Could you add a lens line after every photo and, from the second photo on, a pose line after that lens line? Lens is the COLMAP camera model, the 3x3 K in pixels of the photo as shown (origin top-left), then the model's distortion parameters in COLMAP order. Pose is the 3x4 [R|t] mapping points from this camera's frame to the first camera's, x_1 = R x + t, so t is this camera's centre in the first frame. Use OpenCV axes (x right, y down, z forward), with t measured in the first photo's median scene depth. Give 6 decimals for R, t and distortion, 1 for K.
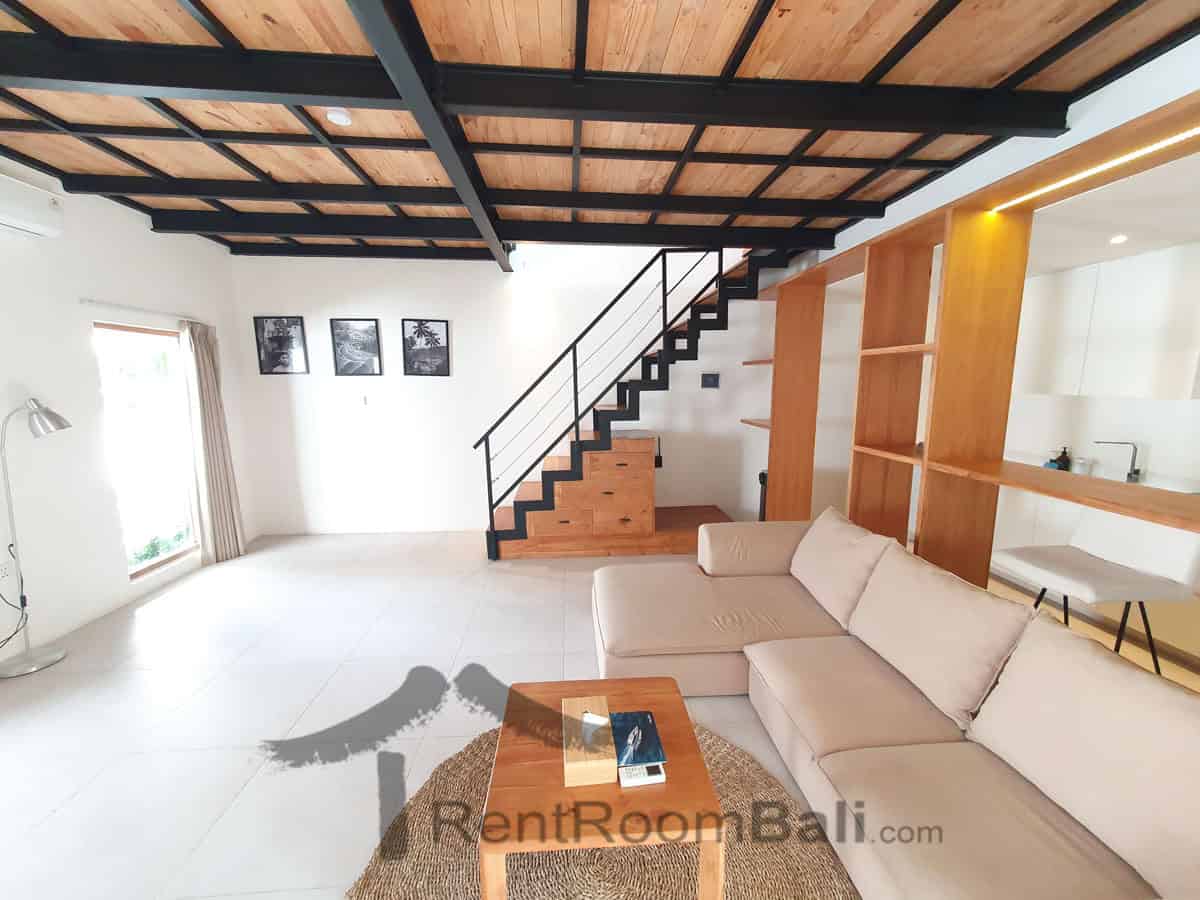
lens RADIAL K [[468.0, 0, 604.6], [0, 468.0, 449.8], [0, 0, 1]] dist [0.002577, -0.000624]
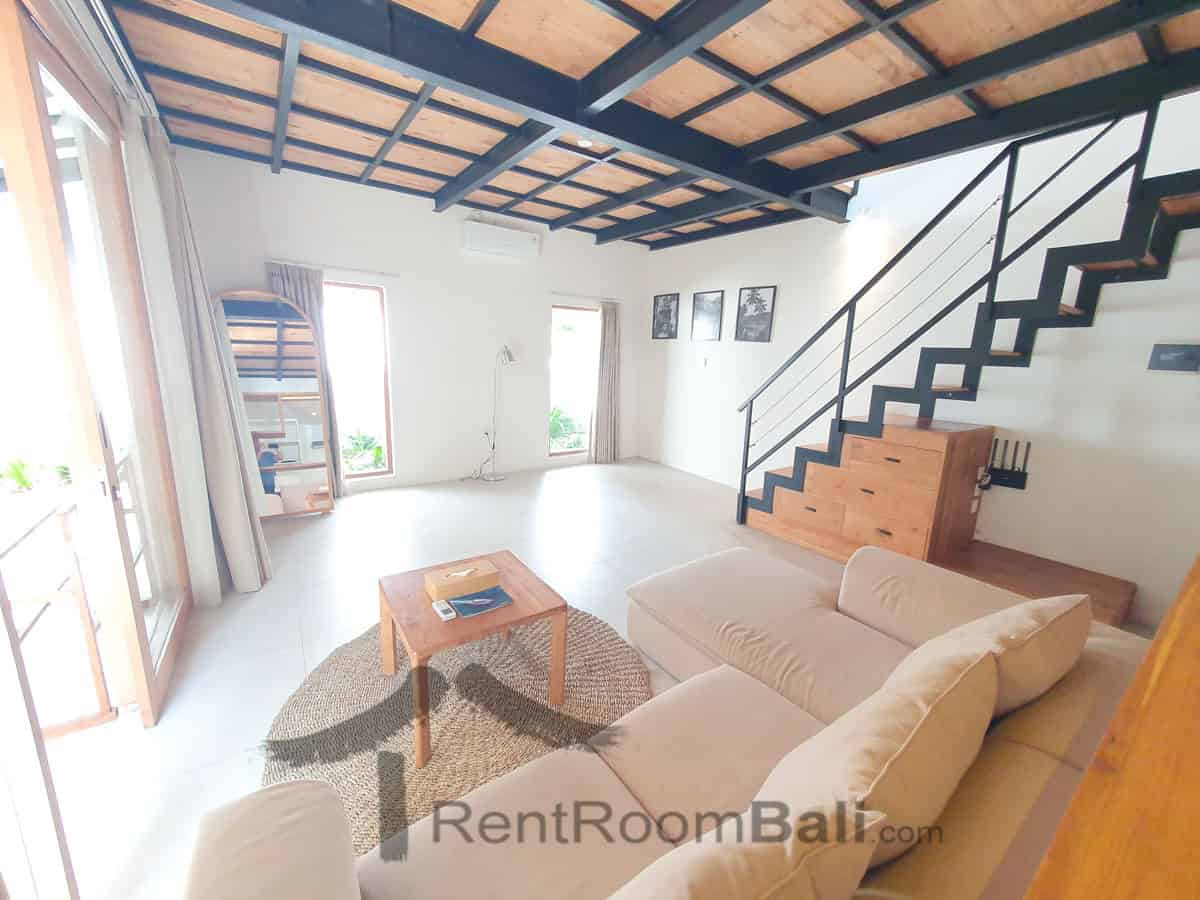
lens RADIAL K [[468.0, 0, 601.9], [0, 468.0, 450.7], [0, 0, 1]] dist [0.002577, -0.000624]
pose [[0.513616, 0.206630, -0.832768, 0.425851], [-0.164231, 0.976299, 0.140953, -0.012893], [0.842156, 0.064370, 0.535378, 0.190876]]
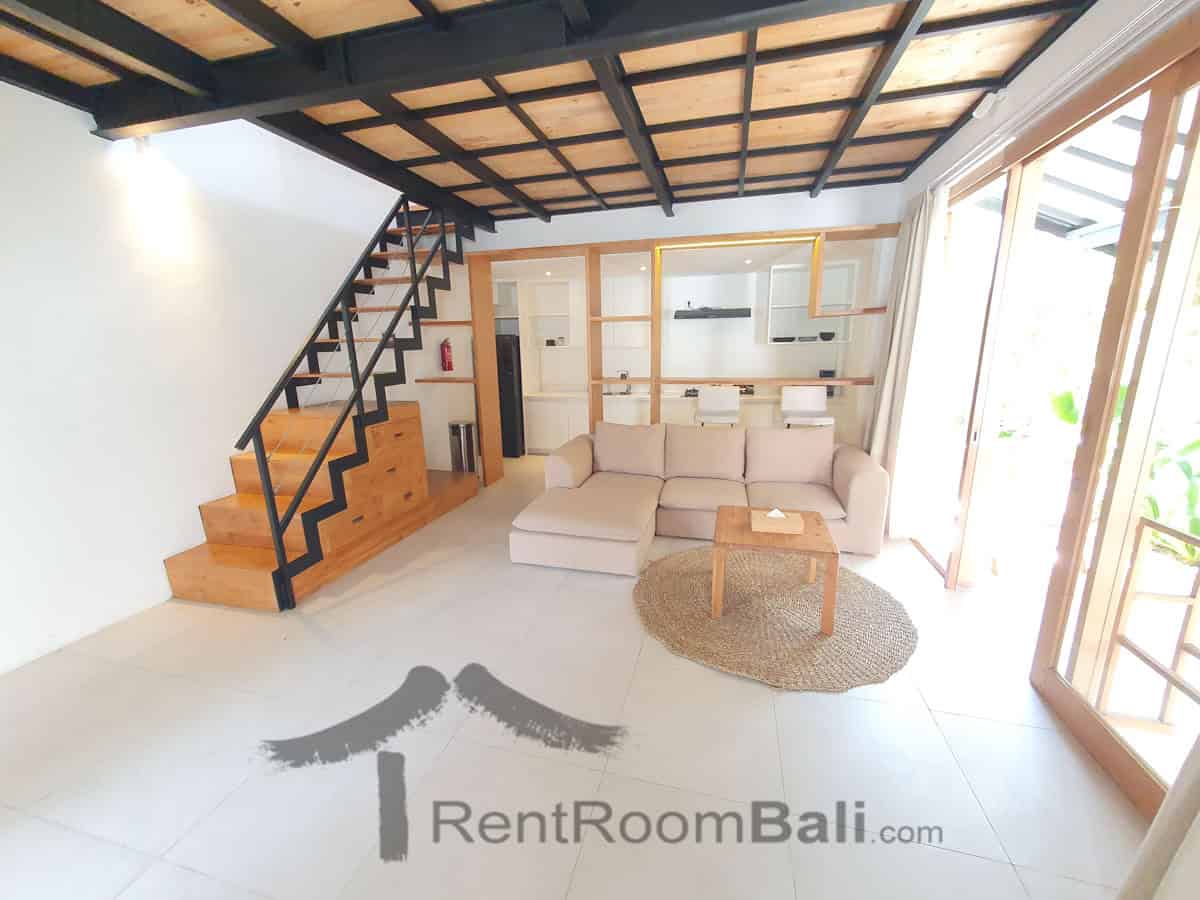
lens RADIAL K [[468.0, 0, 602.5], [0, 468.0, 444.1], [0, 0, 1]] dist [0.002577, -0.000624]
pose [[0.323866, -0.201790, 0.924333, -0.666120], [0.151141, 0.975478, 0.159999, -0.034973], [-0.933952, 0.087886, 0.346423, 0.328263]]
